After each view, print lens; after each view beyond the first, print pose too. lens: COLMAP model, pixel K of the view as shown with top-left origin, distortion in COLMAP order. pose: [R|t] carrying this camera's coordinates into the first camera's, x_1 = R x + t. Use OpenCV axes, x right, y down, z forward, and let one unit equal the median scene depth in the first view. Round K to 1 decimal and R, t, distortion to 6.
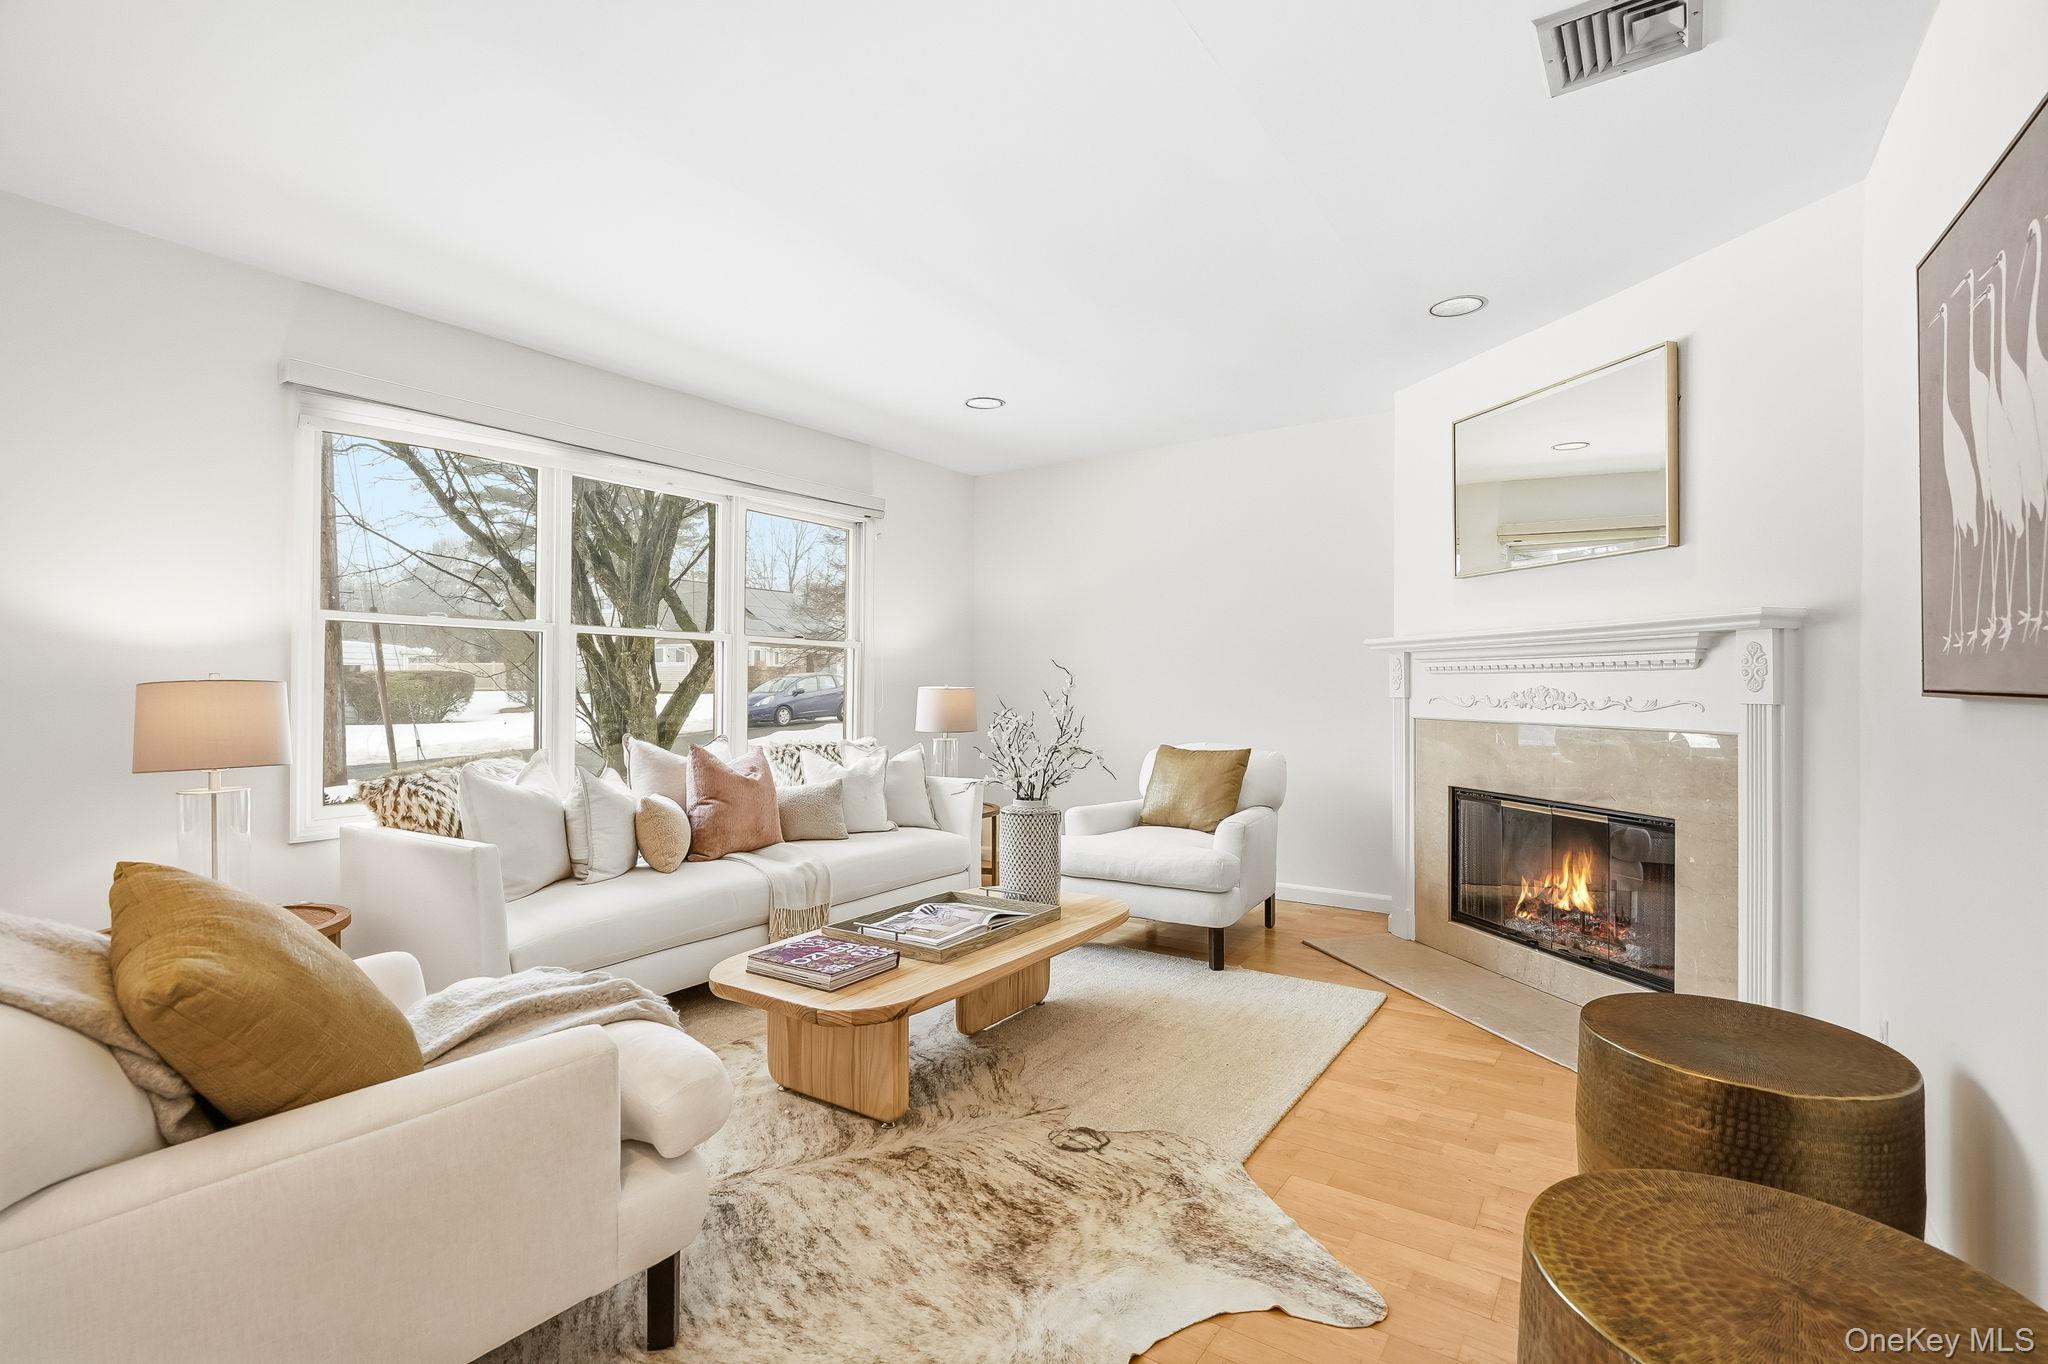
lens RADIAL K [[941.1, 0, 1031.3], [0, 941.1, 685.6], [0, 0, 1]] dist [0.011476, 0.000417]
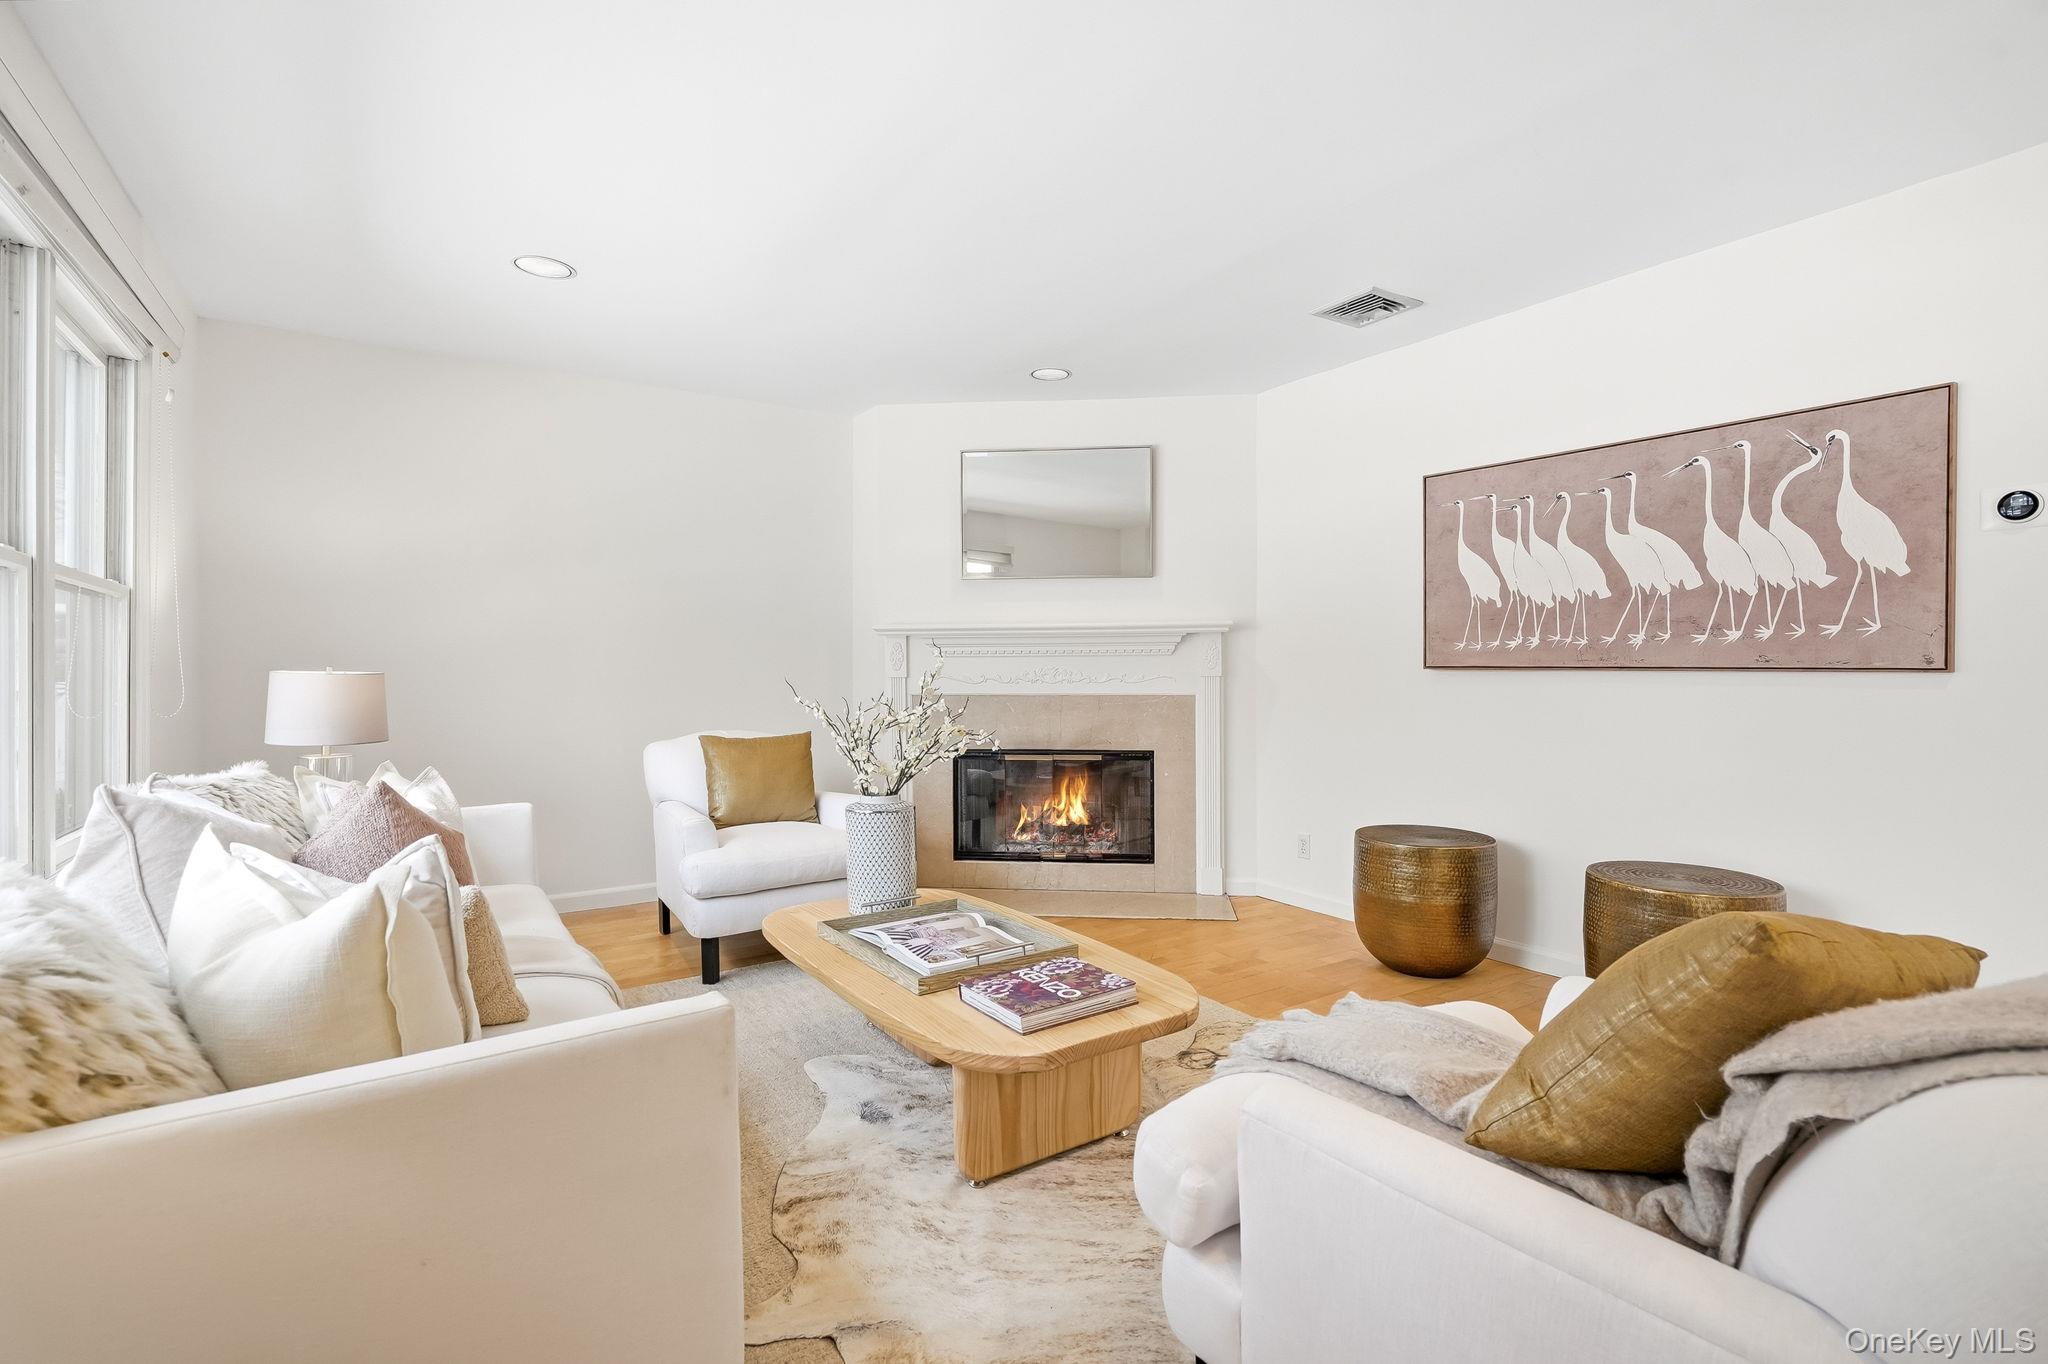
lens RADIAL K [[941.1, 0, 1031.3], [0, 941.1, 685.6], [0, 0, 1]] dist [0.011476, 0.000417]
pose [[0.370459, -0.018800, 0.928658, -0.778399], [0.002363, 0.999811, 0.019297, 0.001939], [-0.928846, -0.004955, 0.370434, 0.547793]]
